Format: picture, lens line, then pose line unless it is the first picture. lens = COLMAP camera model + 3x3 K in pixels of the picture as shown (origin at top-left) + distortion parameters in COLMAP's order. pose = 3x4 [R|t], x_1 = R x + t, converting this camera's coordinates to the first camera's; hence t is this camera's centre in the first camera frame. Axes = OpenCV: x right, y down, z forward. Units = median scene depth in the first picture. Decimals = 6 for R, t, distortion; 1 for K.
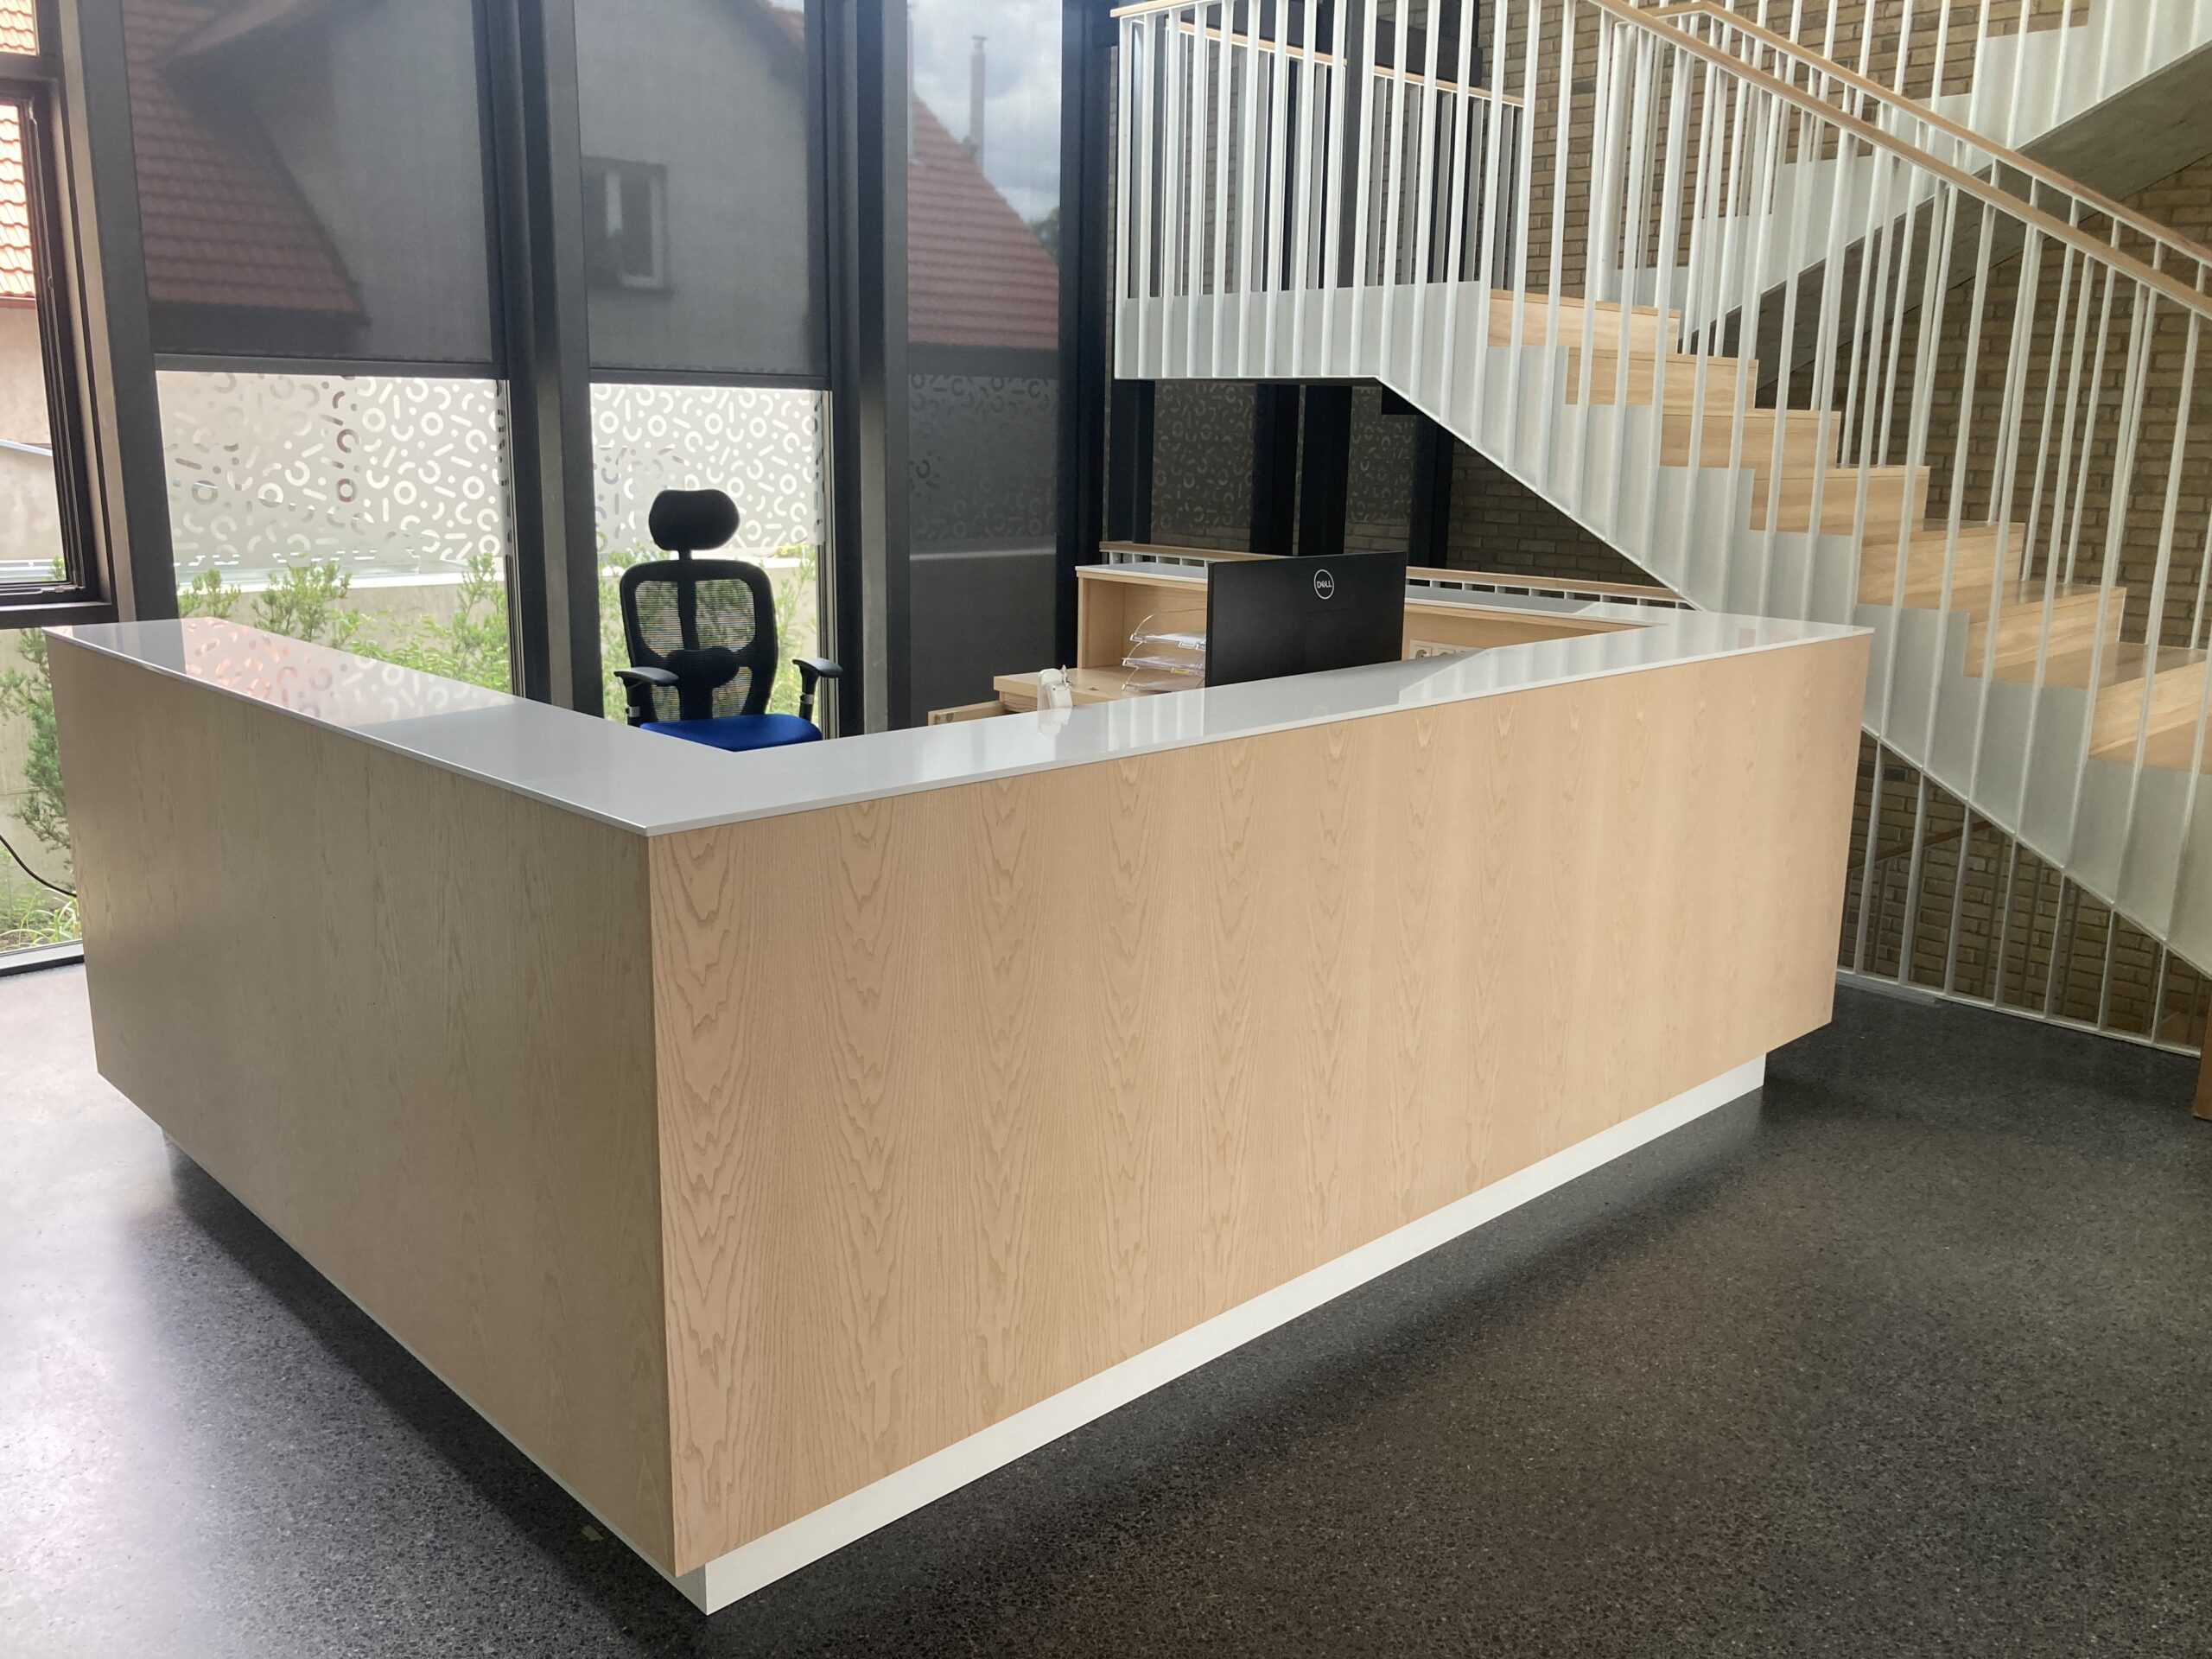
lens RADIAL K [[1776.8, 0, 1106.0], [0, 1776.8, 829.5], [0, 0, 1]] dist [0.033843, -0.016844]
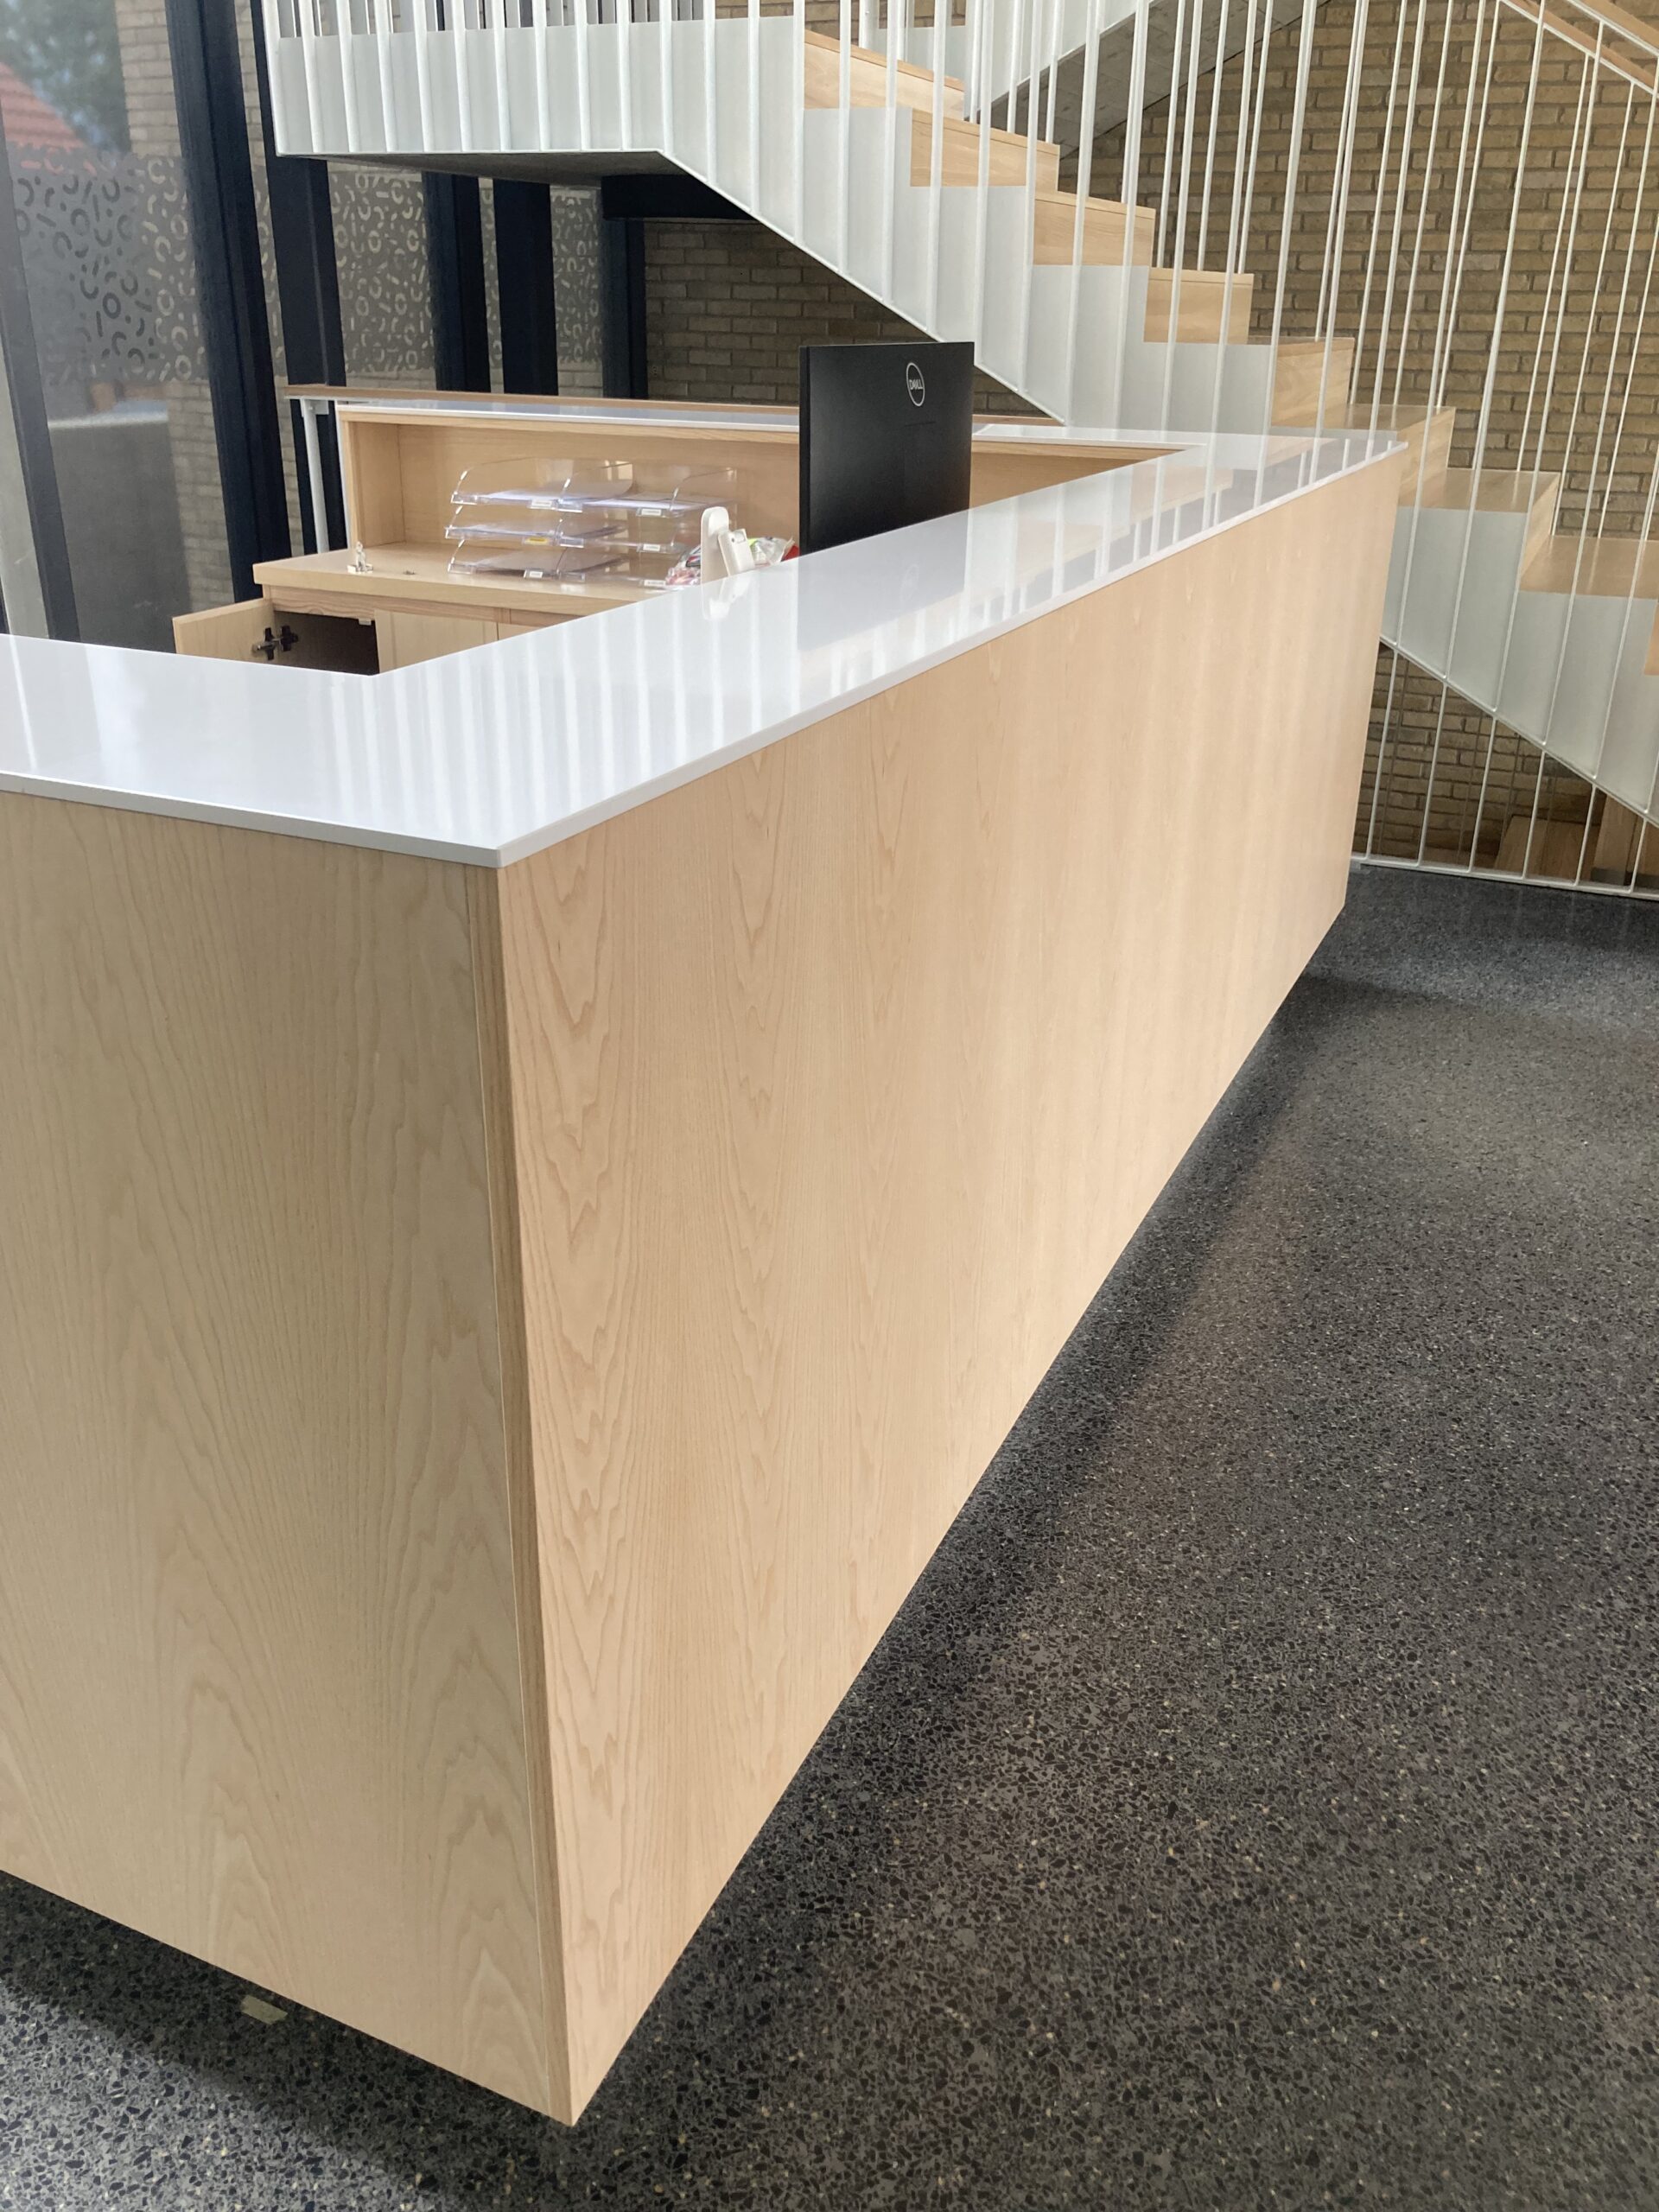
lens RADIAL K [[1776.8, 0, 829.1], [0, 1776.8, 1084.3], [0, 0, 1]] dist [0.033843, -0.016844]
pose [[0.928894, -0.150046, 0.338590, -0.262609], [0.081258, 0.974546, 0.208944, -0.023691], [-0.361322, -0.166574, 0.917442, 0.414812]]
